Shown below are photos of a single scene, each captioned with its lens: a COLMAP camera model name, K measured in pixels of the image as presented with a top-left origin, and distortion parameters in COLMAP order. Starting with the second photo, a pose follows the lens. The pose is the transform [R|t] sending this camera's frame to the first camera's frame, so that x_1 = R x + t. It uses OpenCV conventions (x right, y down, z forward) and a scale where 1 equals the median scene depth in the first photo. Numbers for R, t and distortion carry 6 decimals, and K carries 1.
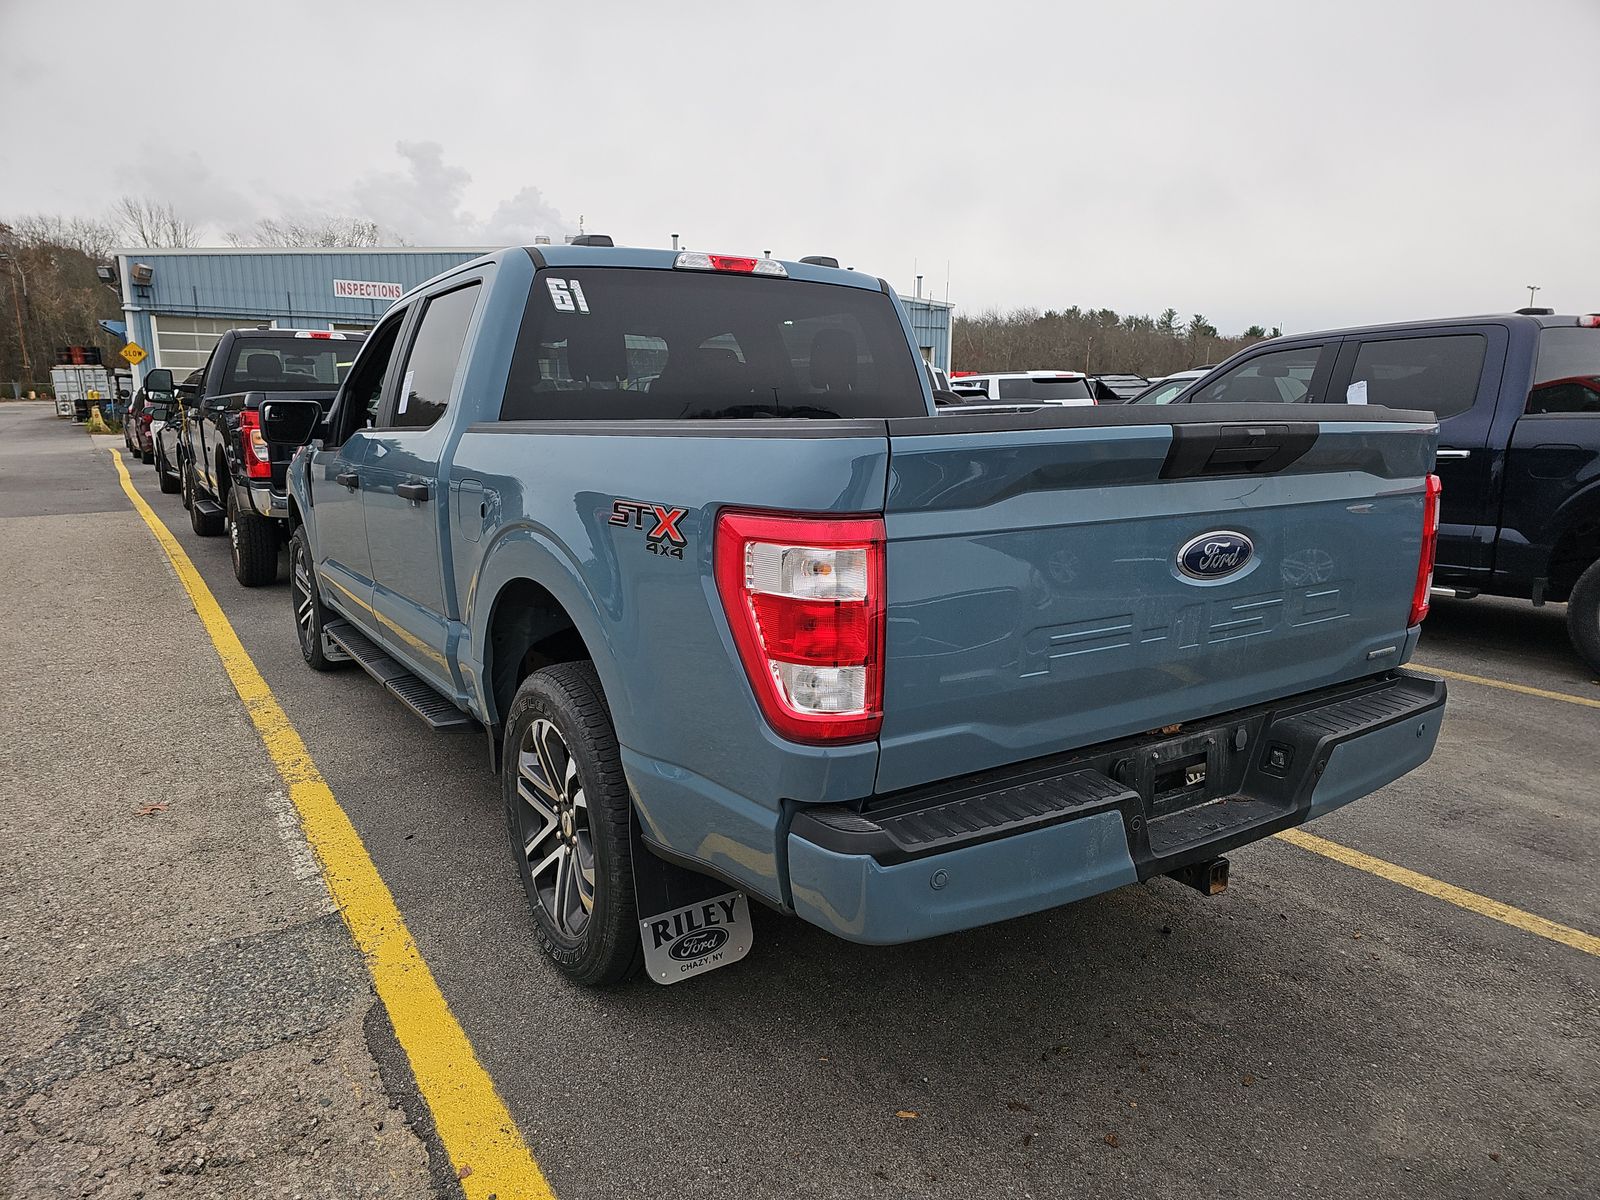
lens RADIAL K [[1033.4, 0, 800.7], [0, 1033.4, 618.4], [0, 0, 1]] dist [0.064857, -0.064582]
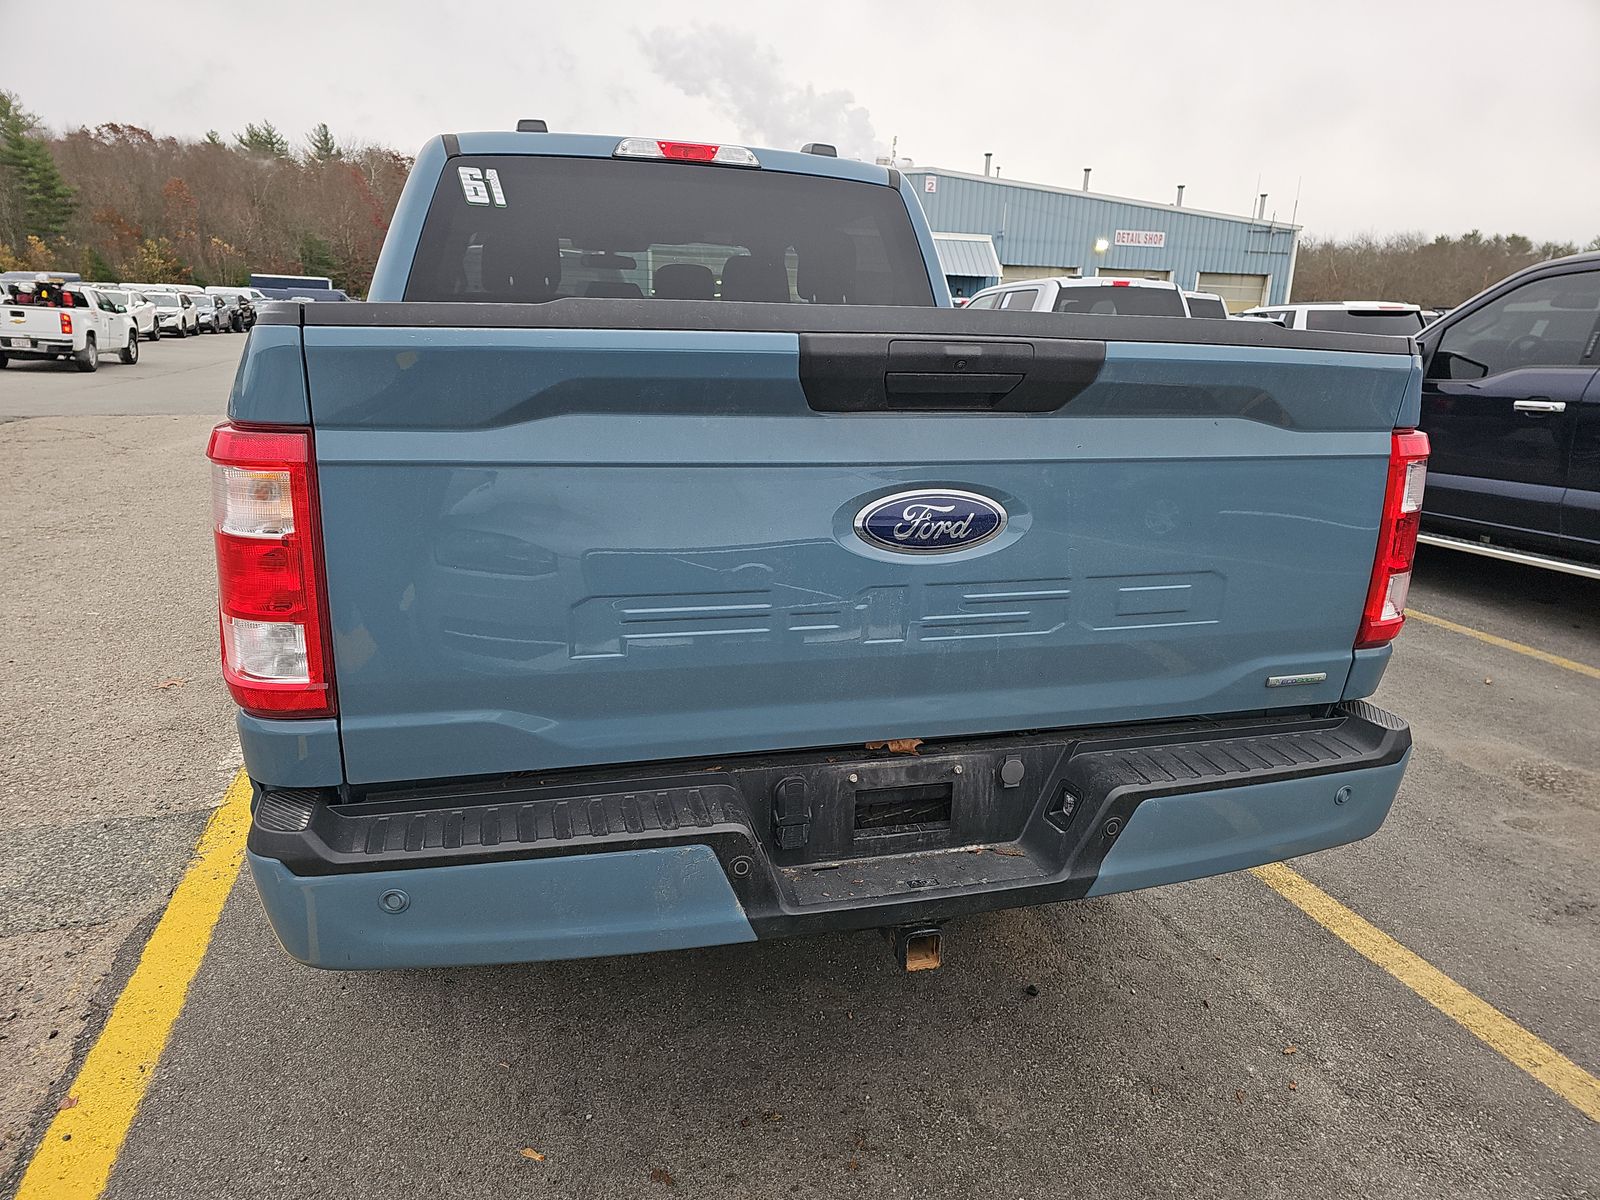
lens RADIAL K [[1037.0, 0, 797.9], [0, 1037.0, 606.8], [0, 0, 1]] dist [0.064165, -0.058688]
pose [[0.956014, 0.101616, -0.275156, 0.423599], [-0.086881, 0.994079, 0.065253, -0.033530], [0.280157, -0.038477, 0.959183, 0.224391]]
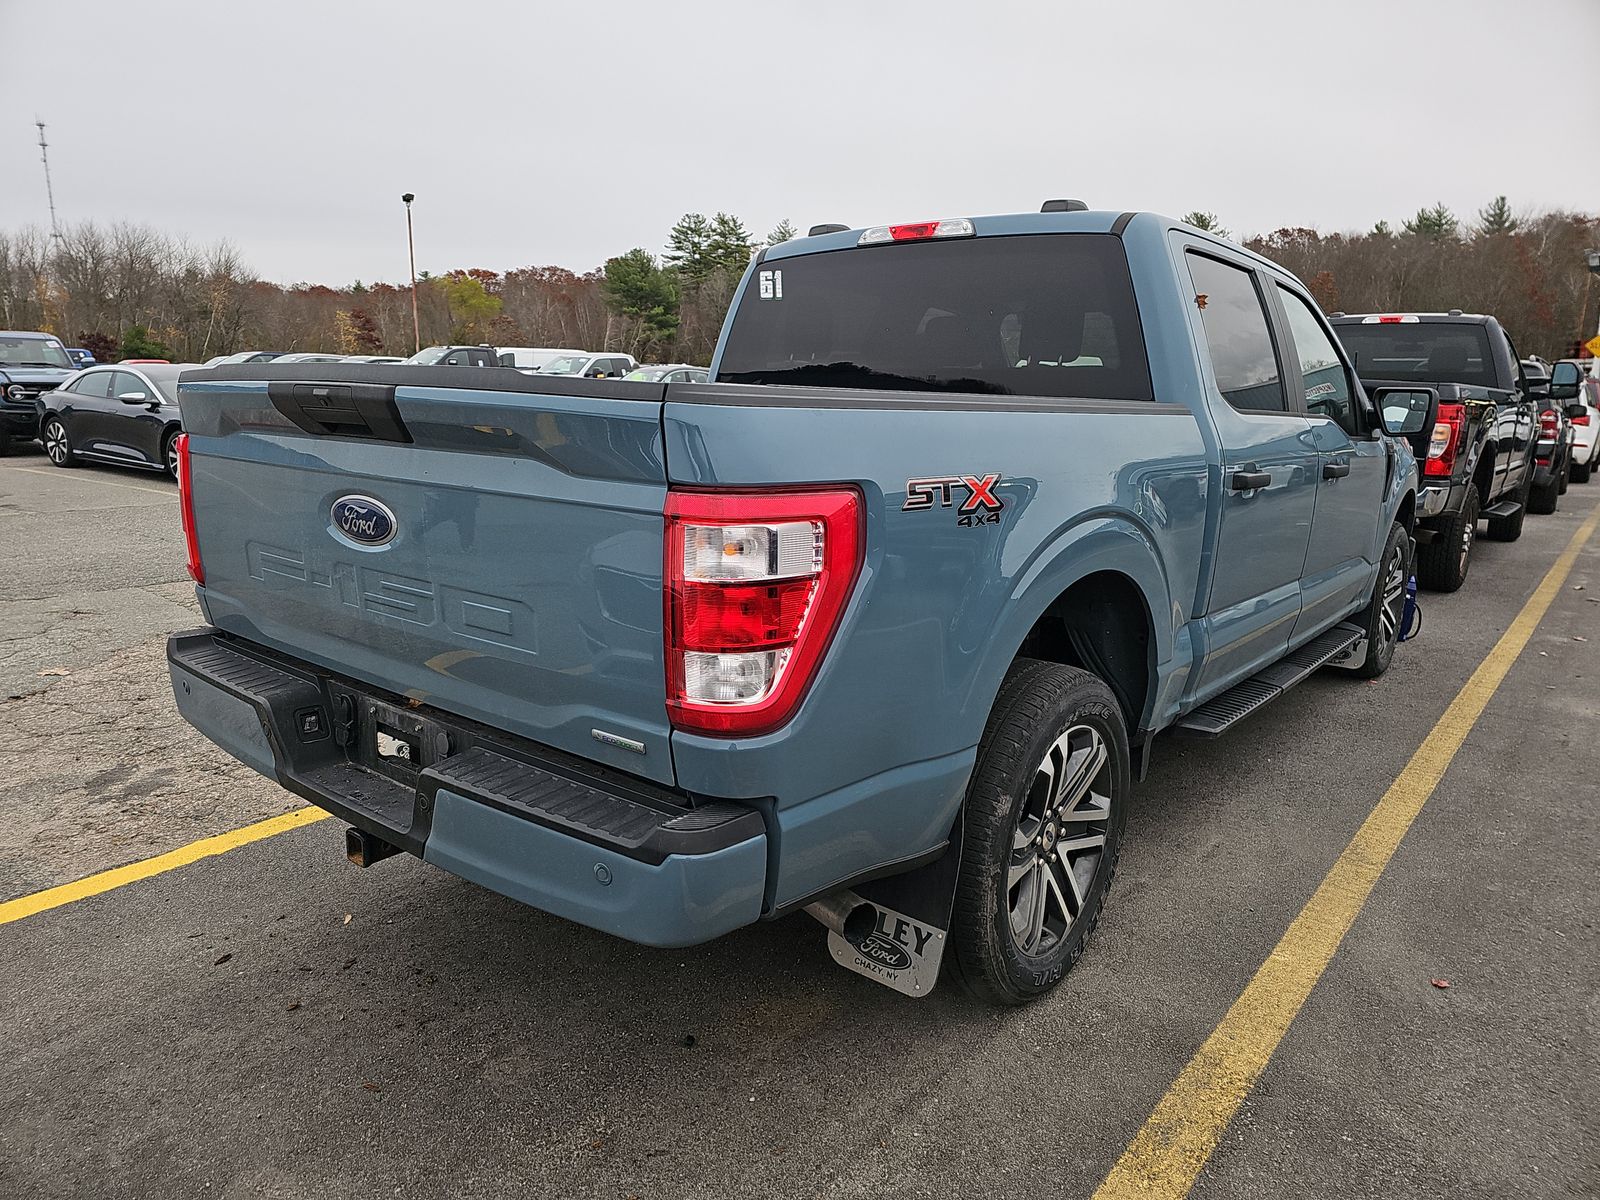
lens RADIAL K [[1053.2, 0, 792.8], [0, 1053.2, 621.7], [0, 0, 1]] dist [0.065015, -0.060374]
pose [[0.302408, 0.211037, -0.929523, 1.207687], [-0.209219, 0.966097, 0.151274, -0.167679], [0.929934, 0.148728, 0.336308, 0.866654]]
